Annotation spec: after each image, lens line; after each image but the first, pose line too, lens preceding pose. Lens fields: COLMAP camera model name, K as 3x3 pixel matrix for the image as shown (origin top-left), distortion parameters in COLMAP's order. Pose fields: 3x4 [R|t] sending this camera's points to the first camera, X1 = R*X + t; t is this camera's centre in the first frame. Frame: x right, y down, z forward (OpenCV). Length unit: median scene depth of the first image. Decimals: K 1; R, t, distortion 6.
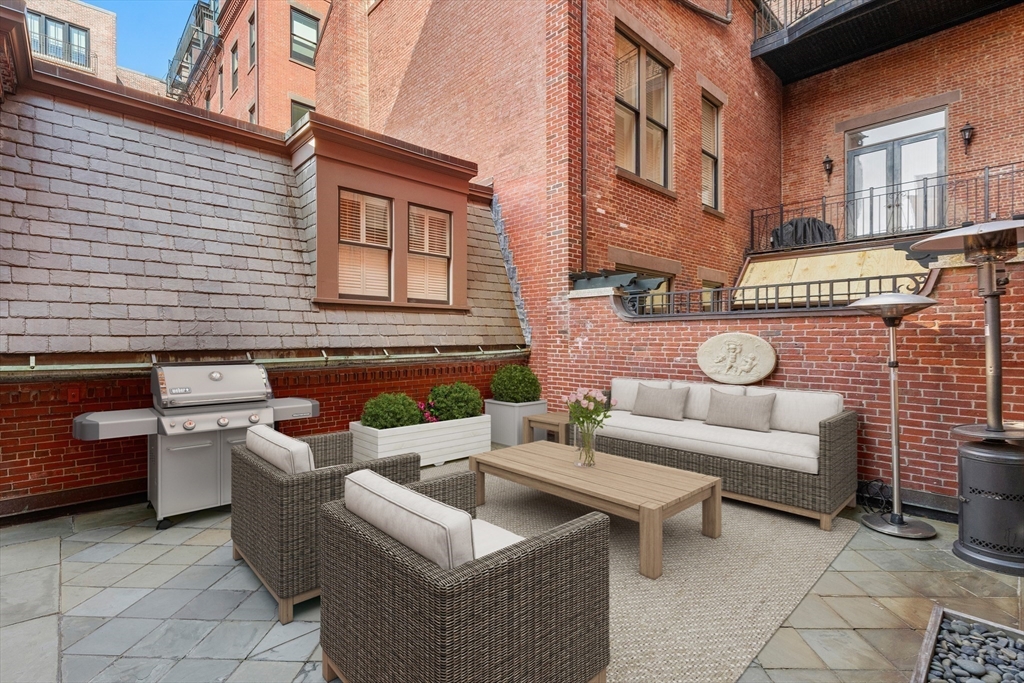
lens RADIAL K [[465.5, 0, 514.9], [0, 465.5, 339.1], [0, 0, 1]] dist [-0.004456, 0.000257]
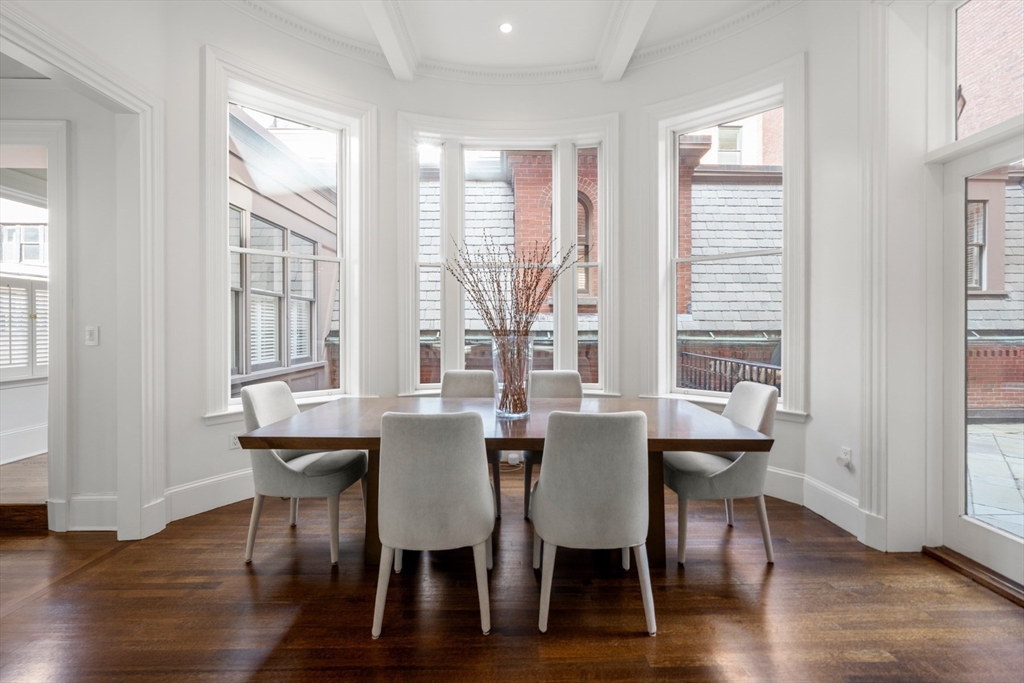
lens RADIAL K [[439.0, 0, 519.1], [0, 439.0, 328.6], [0, 0, 1]] dist [-0.000412, 0.000337]
pose [[0.742937, 0.003713, -0.669351, -0.346023], [-0.002147, 0.999993, 0.003164, 0.014244], [0.669358, -0.000913, 0.742939, -0.576244]]
